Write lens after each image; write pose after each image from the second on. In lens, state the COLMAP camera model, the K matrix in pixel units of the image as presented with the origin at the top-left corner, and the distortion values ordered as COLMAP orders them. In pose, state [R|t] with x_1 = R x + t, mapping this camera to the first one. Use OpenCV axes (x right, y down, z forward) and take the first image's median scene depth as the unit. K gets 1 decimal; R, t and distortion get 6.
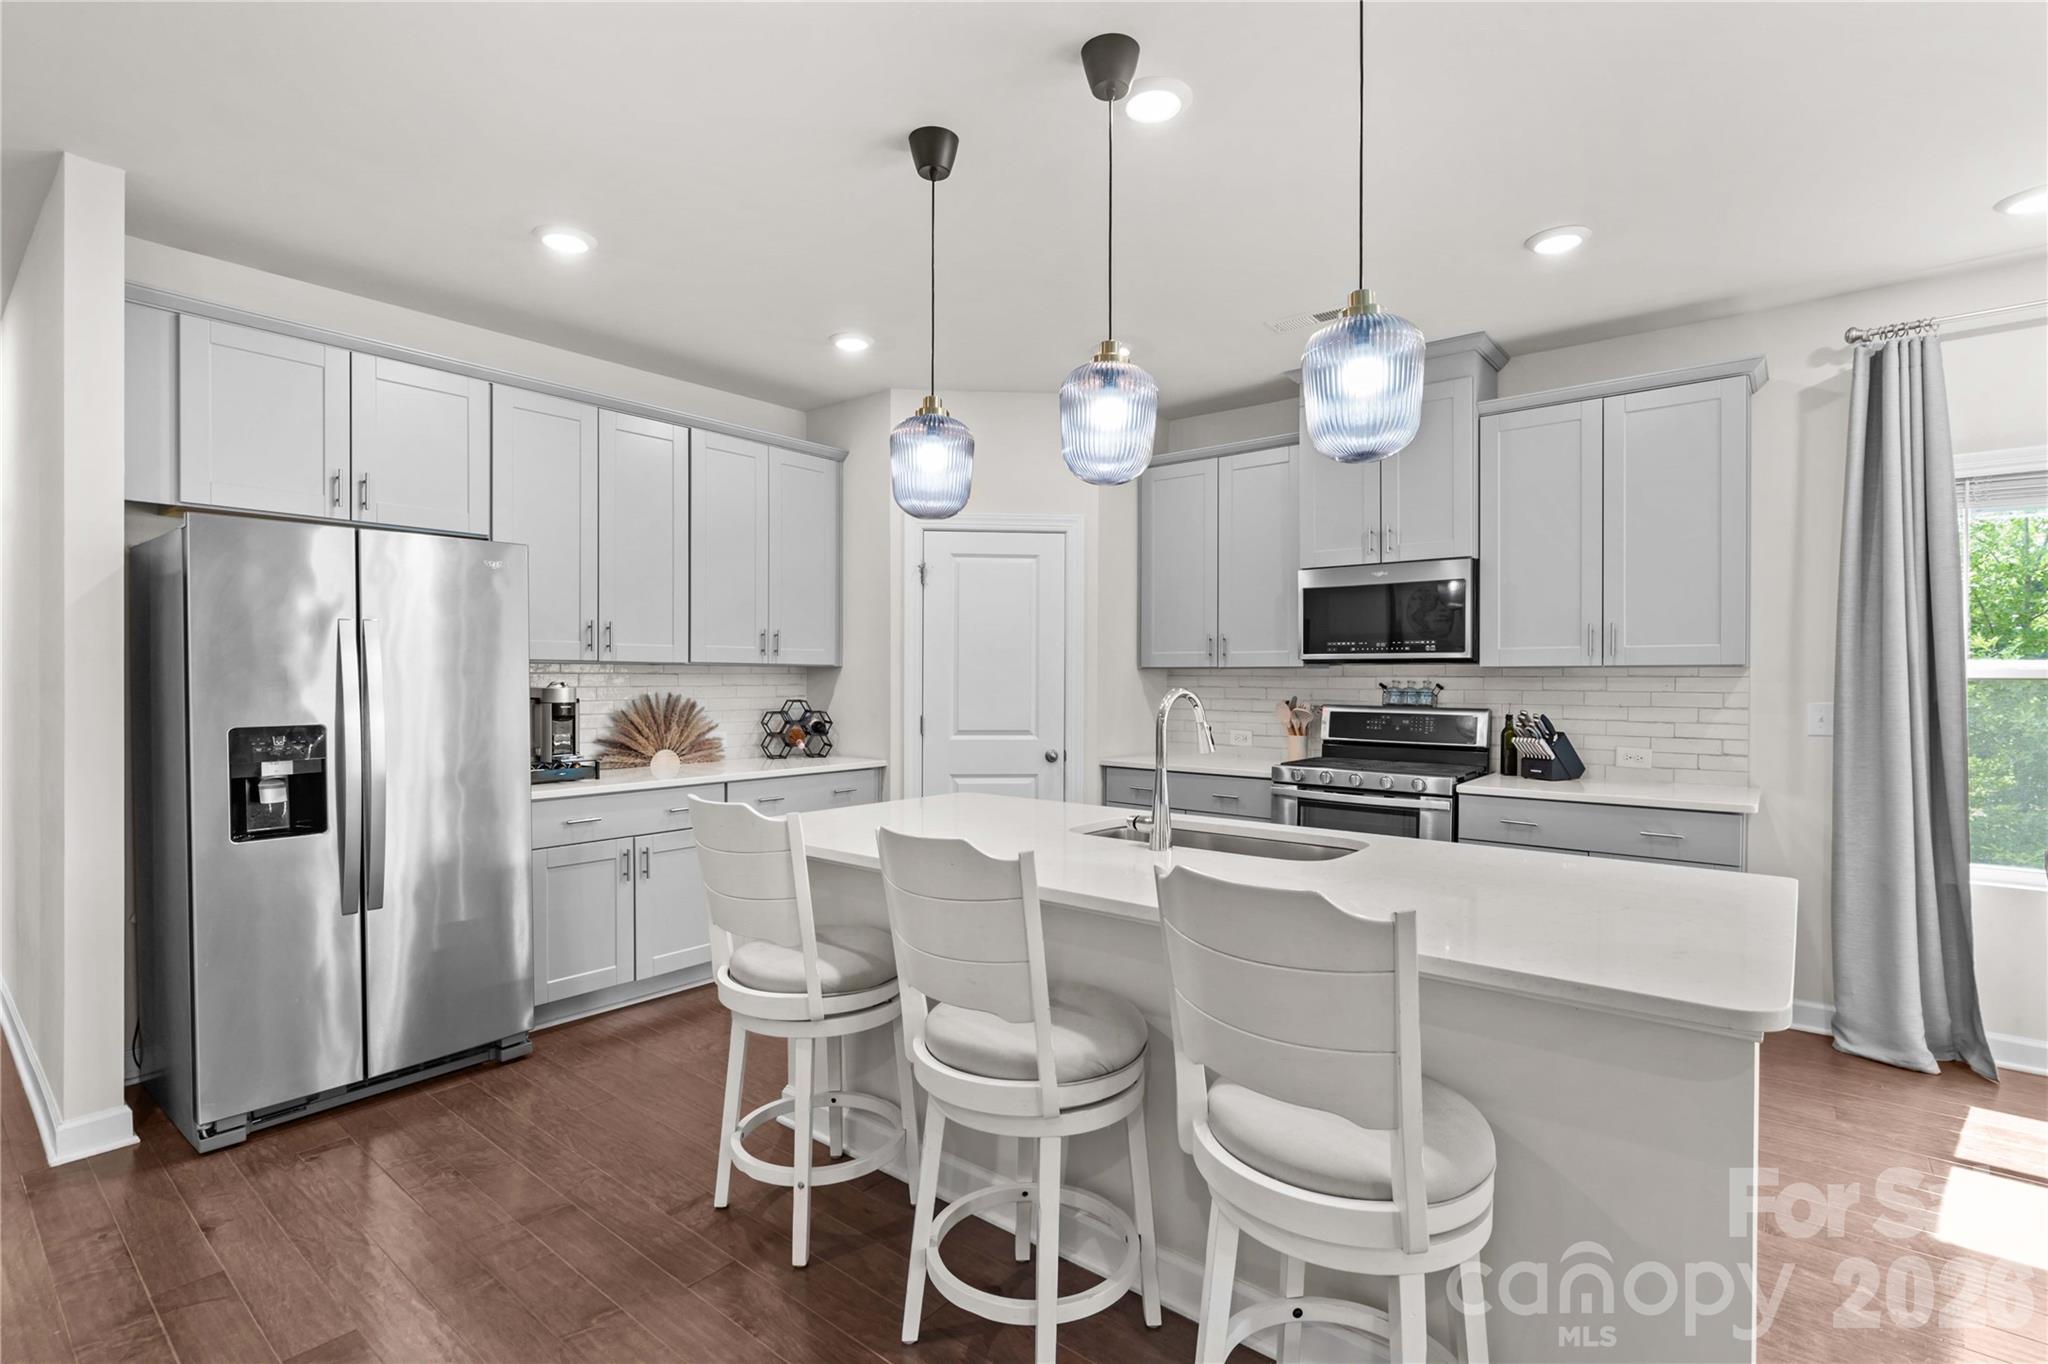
lens RADIAL K [[953.4, 0, 1039.9], [0, 953.4, 686.4], [0, 0, 1]] dist [-0.013786, 0.003667]
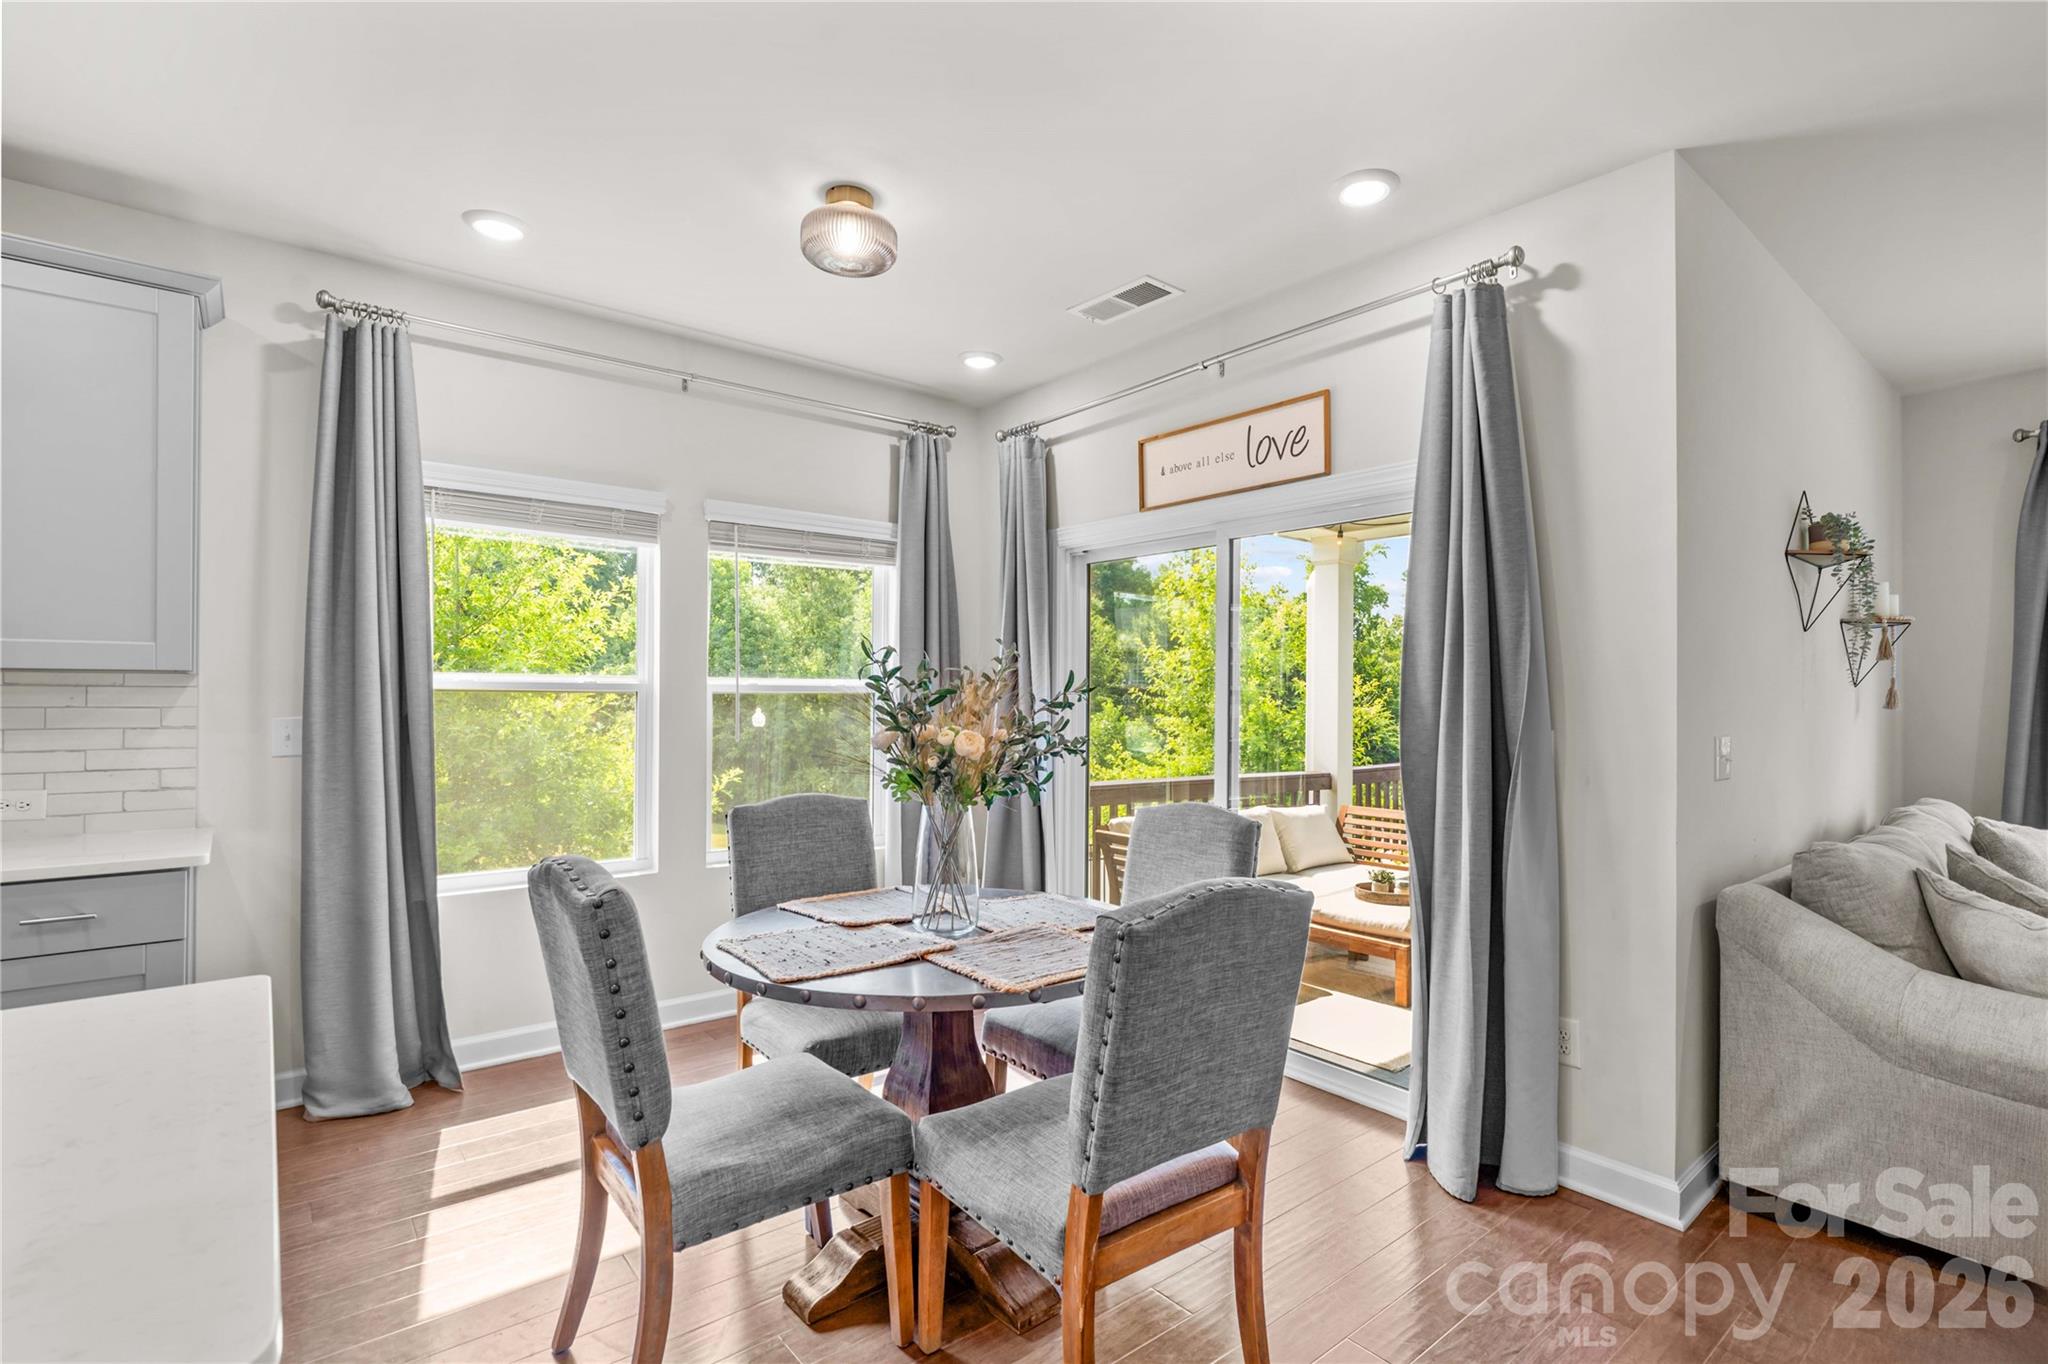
lens RADIAL K [[953.4, 0, 1032.1], [0, 953.4, 692.0], [0, 0, 1]] dist [-0.013786, 0.003667]
pose [[0.204884, 0.002956, 0.978782, 0.114016], [0.003704, 0.999986, -0.003795, -0.000171], [-0.978779, 0.004403, 0.204870, 0.149876]]
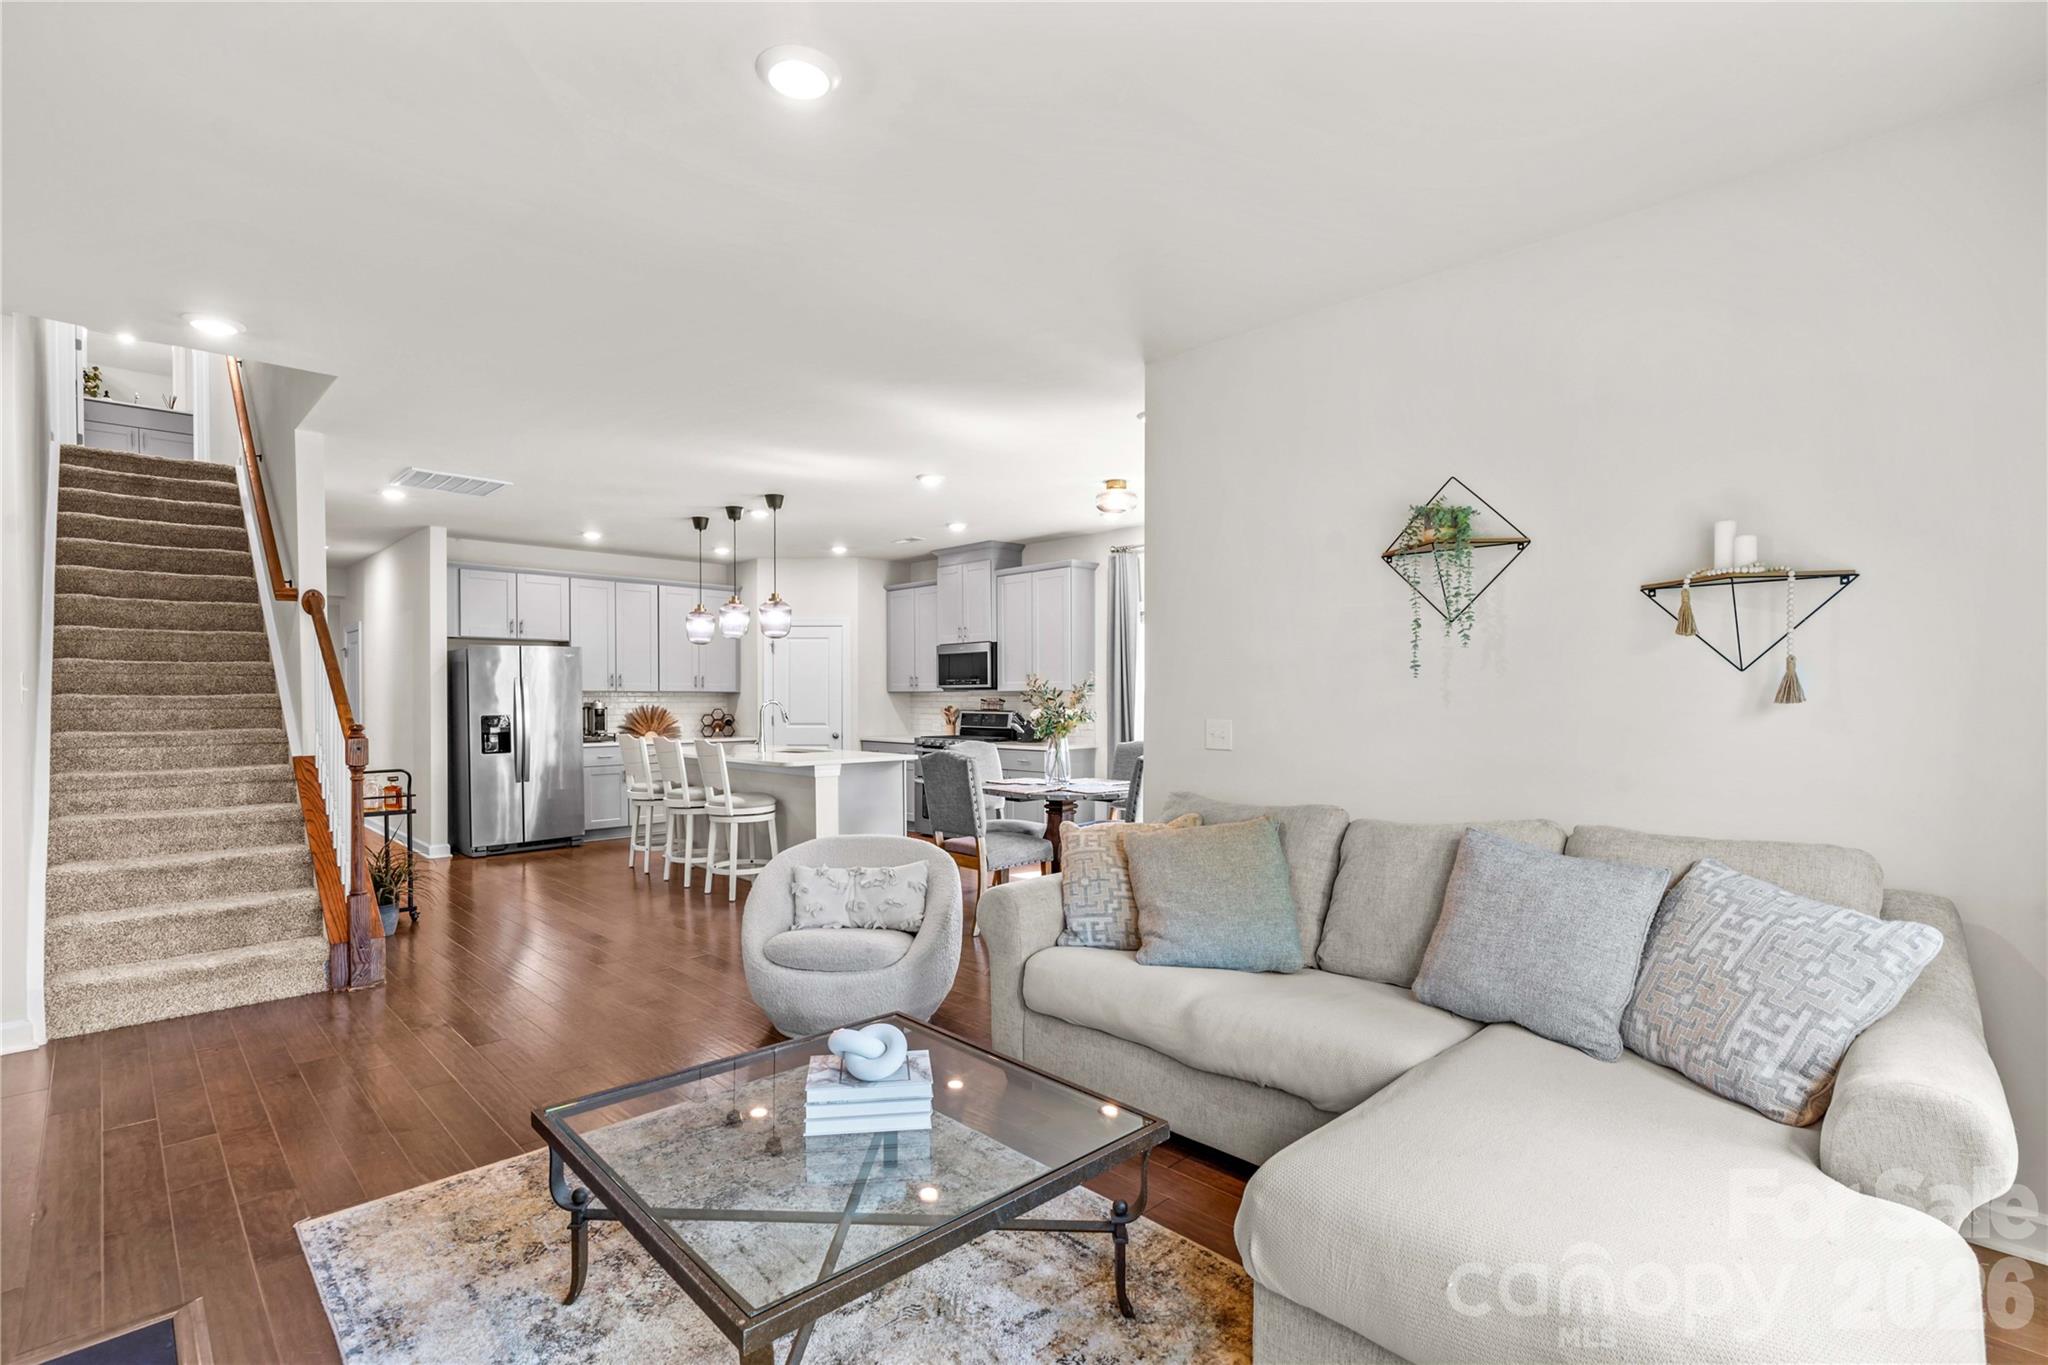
lens RADIAL K [[953.4, 0, 1040.2], [0, 953.4, 702.3], [0, 0, 1]] dist [-0.013786, 0.003667]
pose [[0.994200, -0.005136, -0.107421, 0.797561], [0.004602, 0.999976, -0.005220, 0.017170], [0.107445, 0.004695, 0.994200, -1.171242]]
